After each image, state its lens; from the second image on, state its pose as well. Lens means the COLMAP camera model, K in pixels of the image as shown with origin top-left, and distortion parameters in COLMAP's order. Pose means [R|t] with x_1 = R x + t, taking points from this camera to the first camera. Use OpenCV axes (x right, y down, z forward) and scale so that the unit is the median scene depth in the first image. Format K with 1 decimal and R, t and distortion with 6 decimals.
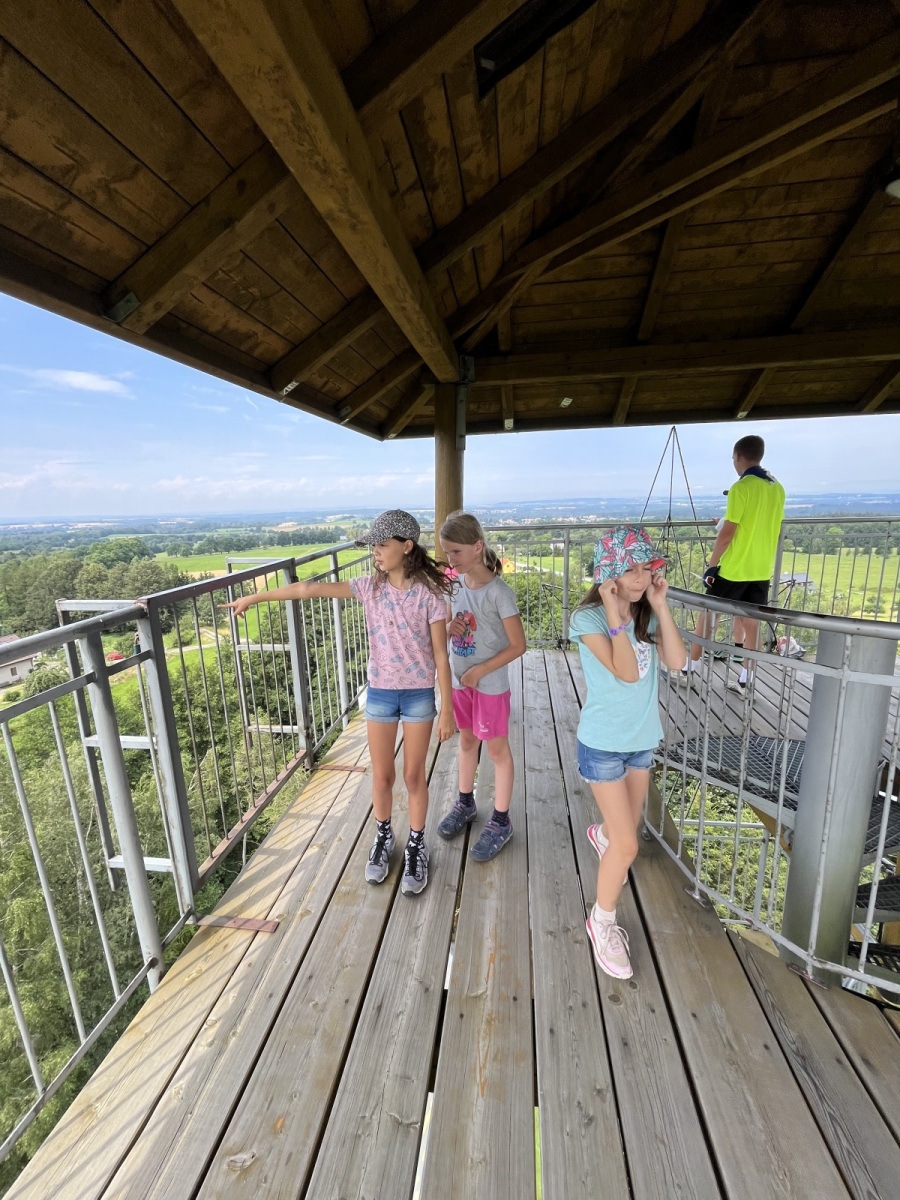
lens RADIAL K [[487.1, 0, 450.0], [0, 487.1, 600.0], [0, 0, 1]] dist [-0.000442, -0.000018]
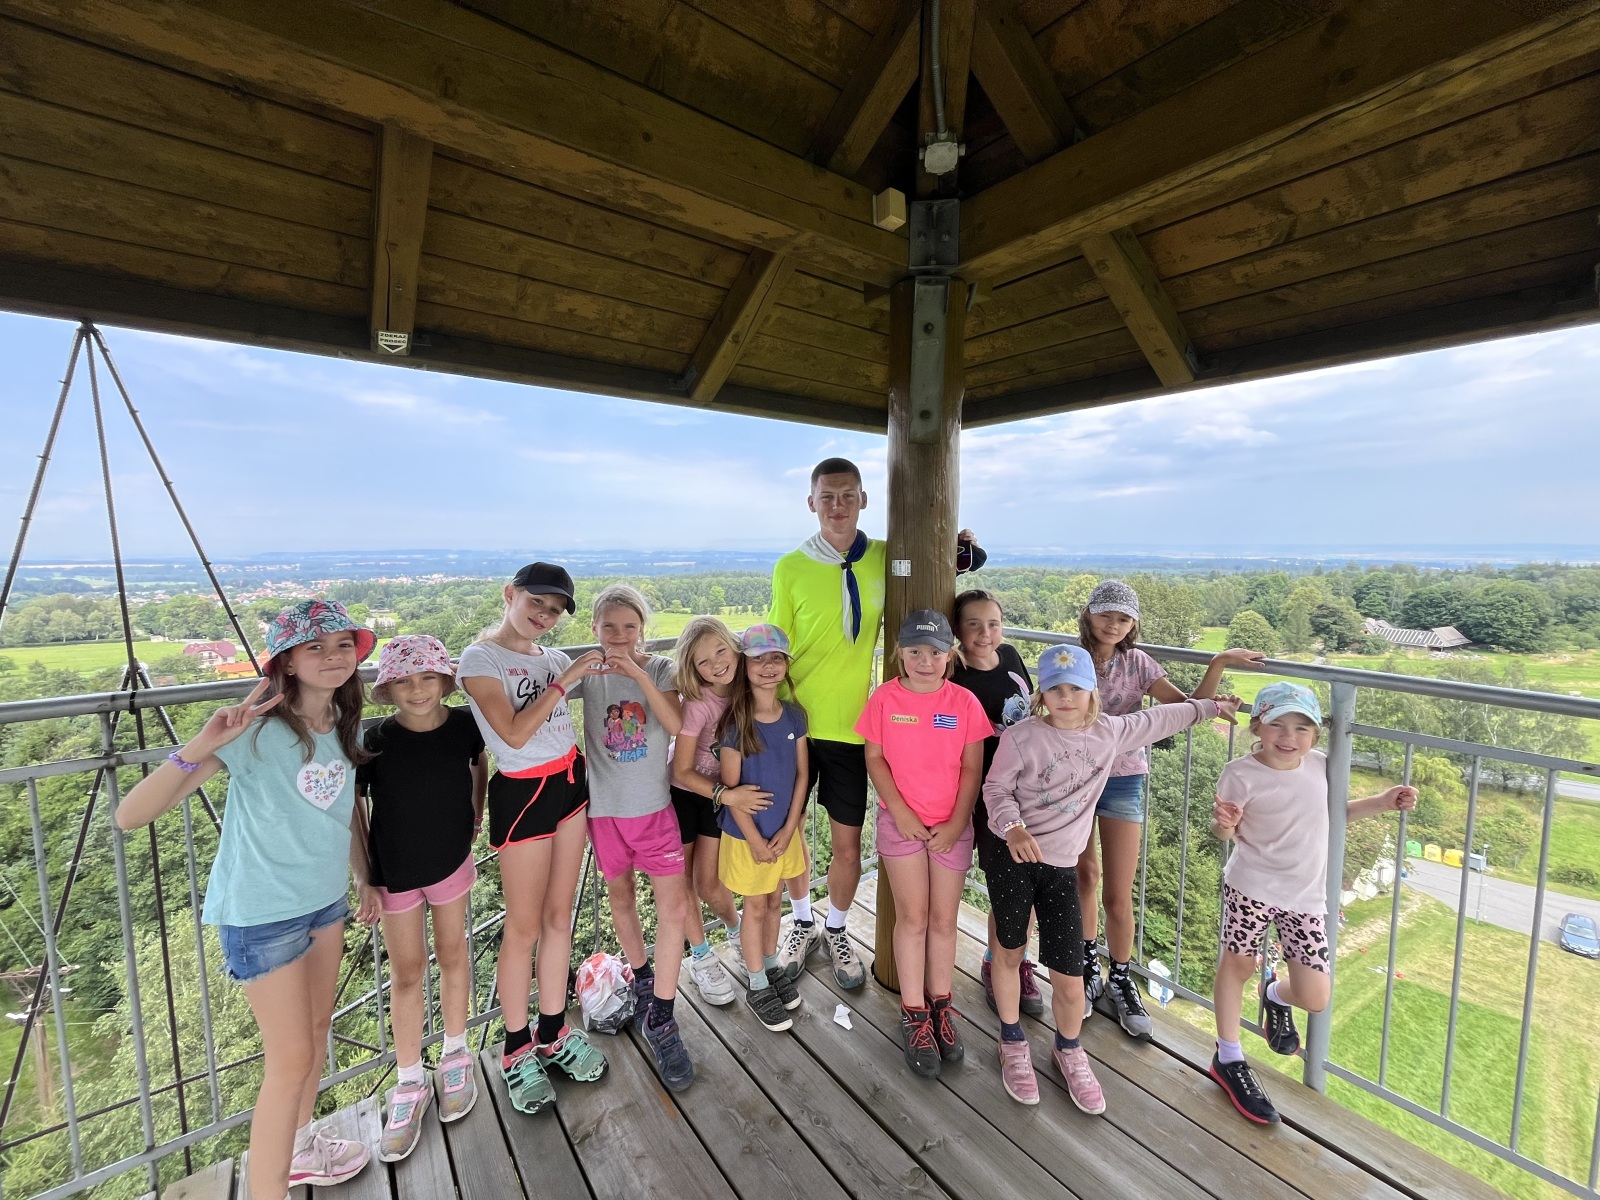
lens RADIAL K [[649.5, 0, 800.0], [0, 649.5, 600.0], [0, 0, 1]] dist [-0.000442, -0.000018]
pose [[0.702344, -0.033565, 0.711045, 0.452200], [0.126683, 0.988836, -0.078454, -0.134940], [-0.700474, 0.145179, 0.698756, 0.505000]]
